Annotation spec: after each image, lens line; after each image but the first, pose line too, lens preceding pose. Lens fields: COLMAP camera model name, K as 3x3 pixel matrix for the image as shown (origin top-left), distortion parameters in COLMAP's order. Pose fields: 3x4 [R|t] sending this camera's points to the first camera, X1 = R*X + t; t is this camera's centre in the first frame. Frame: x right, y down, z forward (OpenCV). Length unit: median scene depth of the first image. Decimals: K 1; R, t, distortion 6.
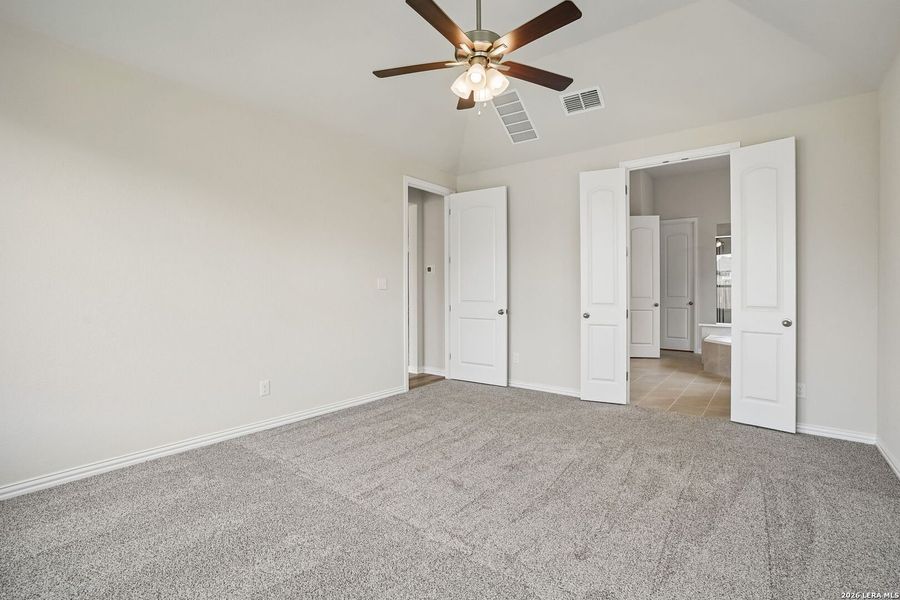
lens RADIAL K [[415.2, 0, 455.6], [0, 415.2, 299.8], [0, 0, 1]] dist [-0.035974, 0.000397]
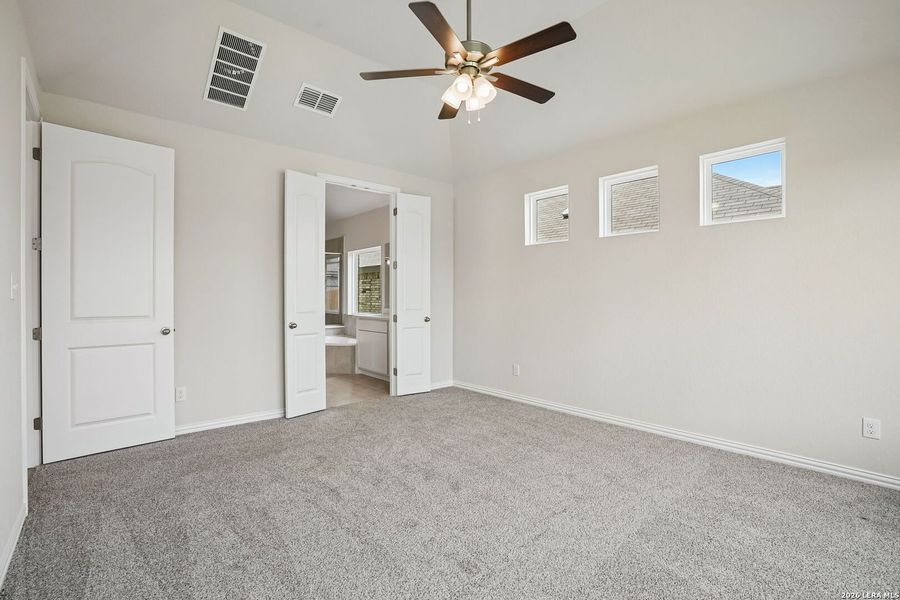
lens RADIAL K [[415.2, 0, 455.6], [0, 415.2, 299.8], [0, 0, 1]] dist [-0.035974, 0.000397]
pose [[0.175839, -0.004240, 0.984410, -0.704251], [0.027816, 0.999613, -0.000663, -0.011954], [-0.984026, 0.027499, 0.175889, 0.641972]]
